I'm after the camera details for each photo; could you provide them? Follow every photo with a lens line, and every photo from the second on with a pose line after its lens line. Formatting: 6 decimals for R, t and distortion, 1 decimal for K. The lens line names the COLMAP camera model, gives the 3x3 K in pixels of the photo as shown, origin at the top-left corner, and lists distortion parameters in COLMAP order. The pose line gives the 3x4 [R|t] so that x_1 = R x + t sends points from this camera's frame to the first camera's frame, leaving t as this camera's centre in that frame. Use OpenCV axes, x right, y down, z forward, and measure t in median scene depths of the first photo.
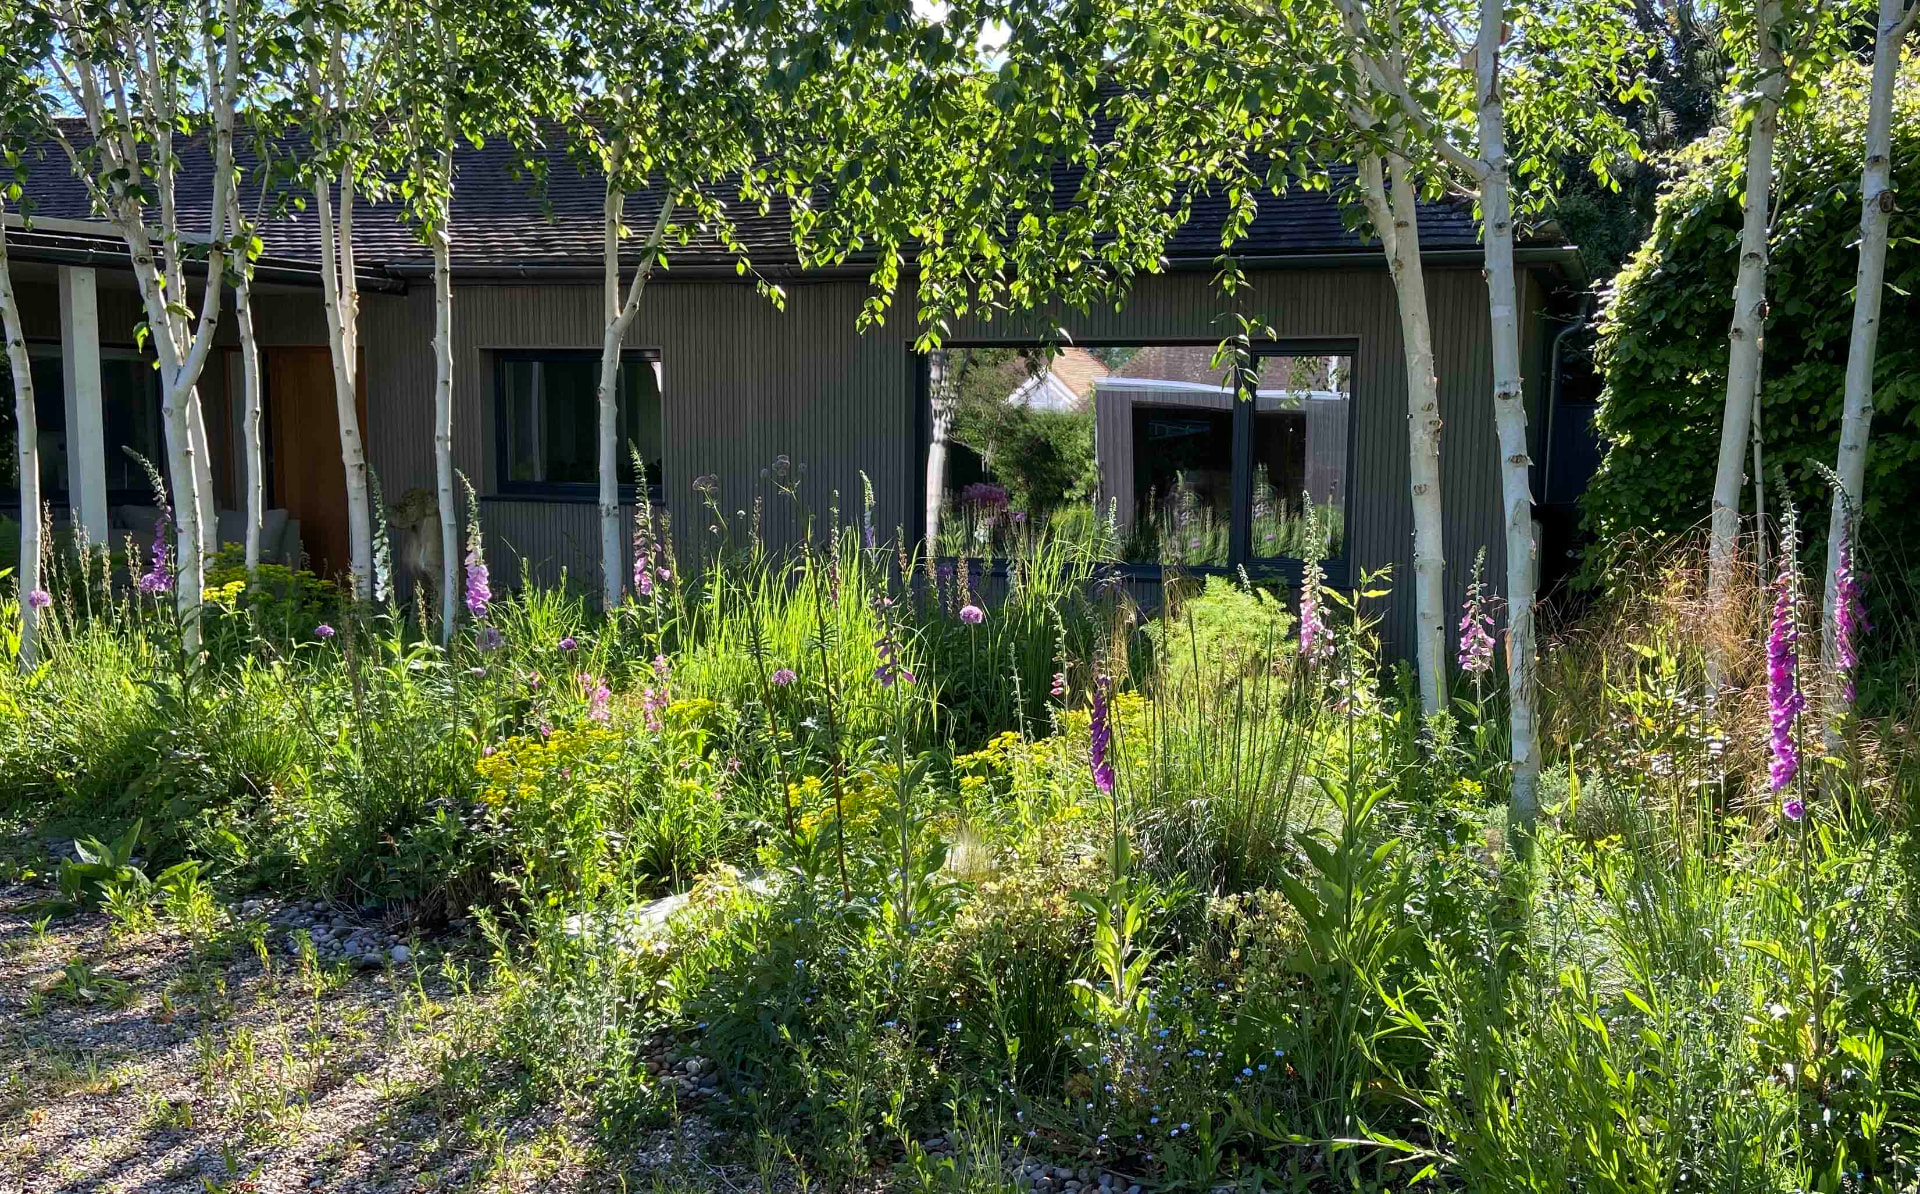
lens RADIAL K [[1532.7, 0, 960.0], [0, 1532.7, 597.0], [0, 0, 1]] dist [0.202161, 0.000335]
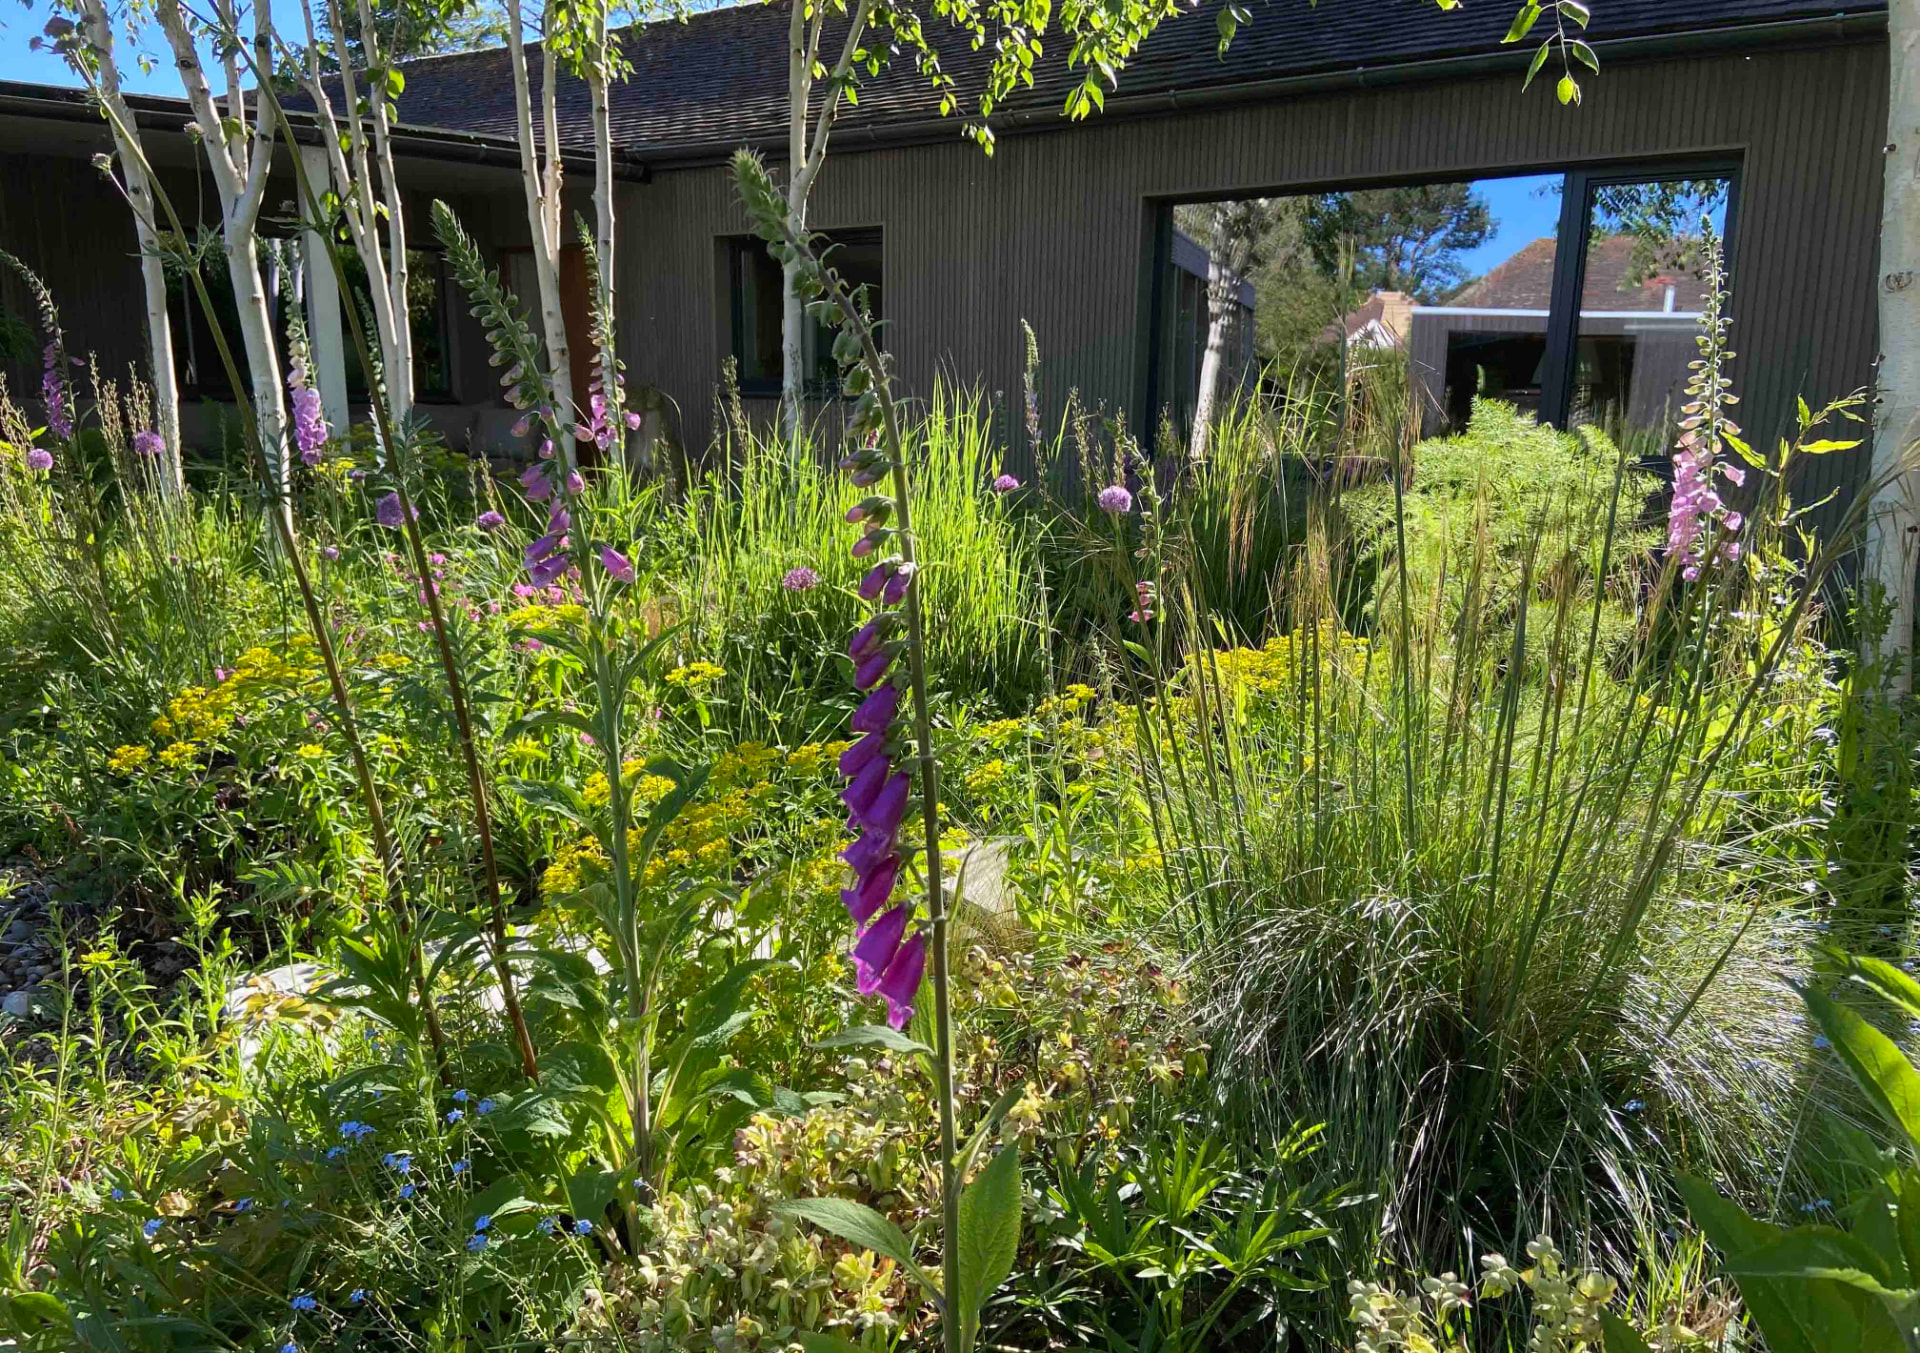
lens RADIAL K [[1475.4, 0, 960.0], [0, 1475.4, 676.5], [0, 0, 1]] dist [0.077532, -0.001126]
pose [[0.980911, 0.043384, -0.189553, 0.069800], [-0.023450, 0.994072, 0.106167, 0.021738], [0.193036, -0.099695, 0.976114, 0.369044]]
